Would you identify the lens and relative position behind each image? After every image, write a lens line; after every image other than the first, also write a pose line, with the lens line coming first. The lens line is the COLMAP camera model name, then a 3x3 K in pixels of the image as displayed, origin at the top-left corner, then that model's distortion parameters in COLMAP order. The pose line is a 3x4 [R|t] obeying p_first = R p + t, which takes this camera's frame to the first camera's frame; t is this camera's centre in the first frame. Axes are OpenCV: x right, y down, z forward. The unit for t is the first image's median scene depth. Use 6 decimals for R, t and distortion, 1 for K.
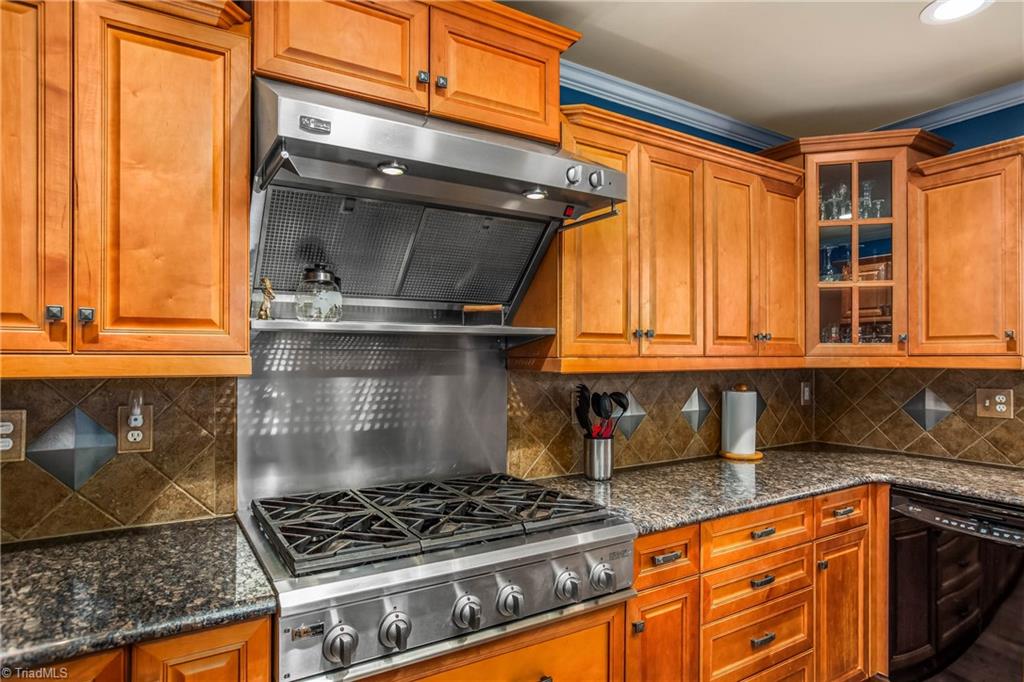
lens RADIAL K [[570.8, 0, 516.8], [0, 570.8, 349.9], [0, 0, 1]] dist [-0.018558, 0.008921]
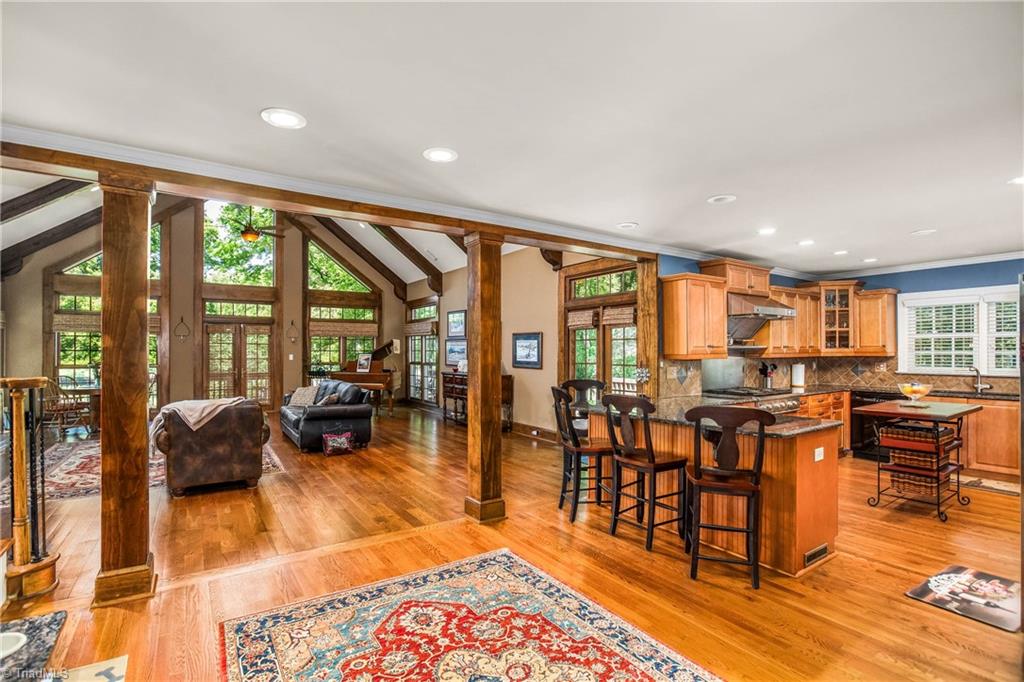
lens RADIAL K [[484.1, 0, 493.8], [0, 484.1, 348.2], [0, 0, 1]] dist [-0.034789, 0.008467]
pose [[0.999662, -0.007522, 0.024884, -1.721295], [0.007428, 0.999965, 0.003864, -0.046524], [-0.024912, -0.003678, 0.999683, -1.990120]]
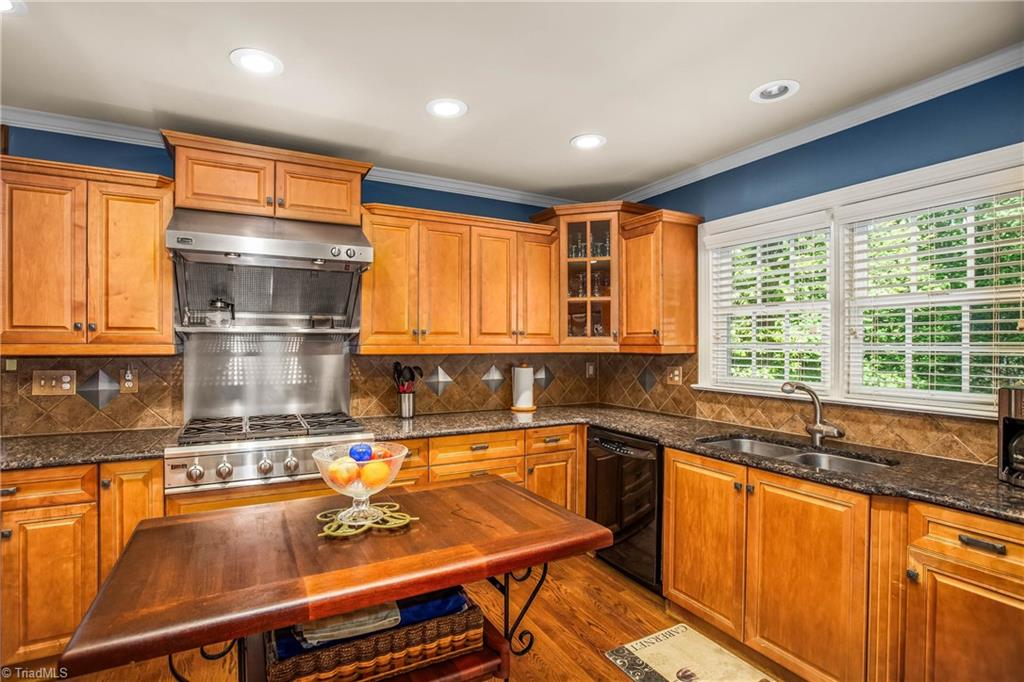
lens RADIAL K [[484.1, 0, 506.8], [0, 484.1, 342.8], [0, 0, 1]] dist [-0.034789, 0.008467]
pose [[0.997269, 0.001129, -0.073851, 0.606589], [-0.000457, 0.999958, 0.009115, -0.009164], [0.073859, -0.009056, 0.997228, -0.447363]]
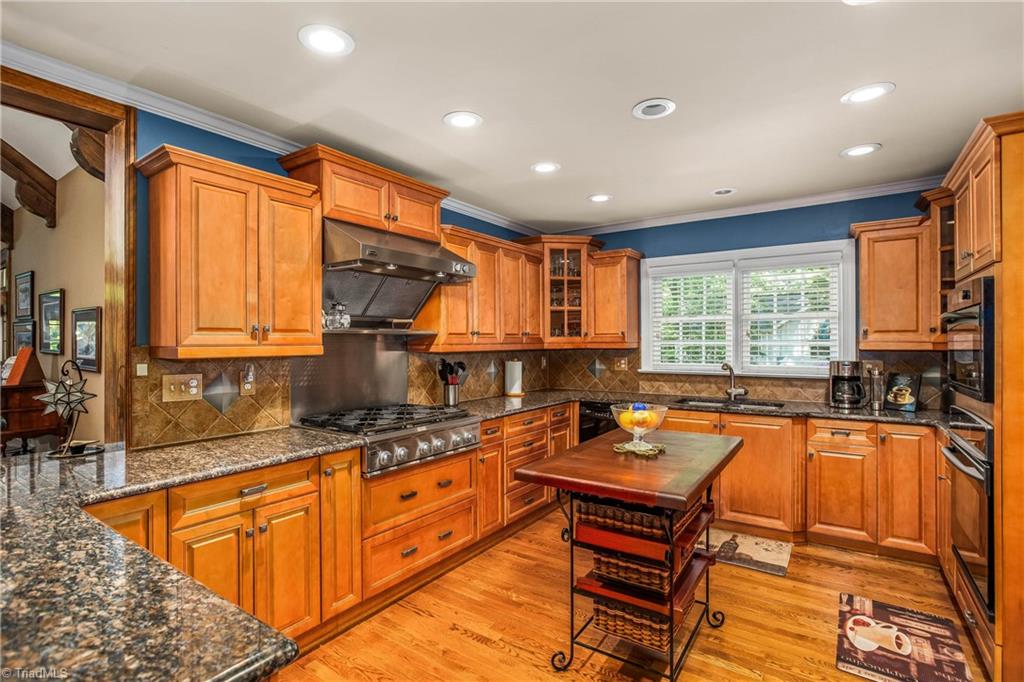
lens RADIAL K [[484.1, 0, 508.0], [0, 484.1, 342.4], [0, 0, 1]] dist [-0.034789, 0.008467]
pose [[0.919399, -0.007279, 0.393259, -0.376714], [0.002913, 0.999927, 0.011699, -0.015446], [-0.393316, -0.009611, 0.919353, -0.697576]]
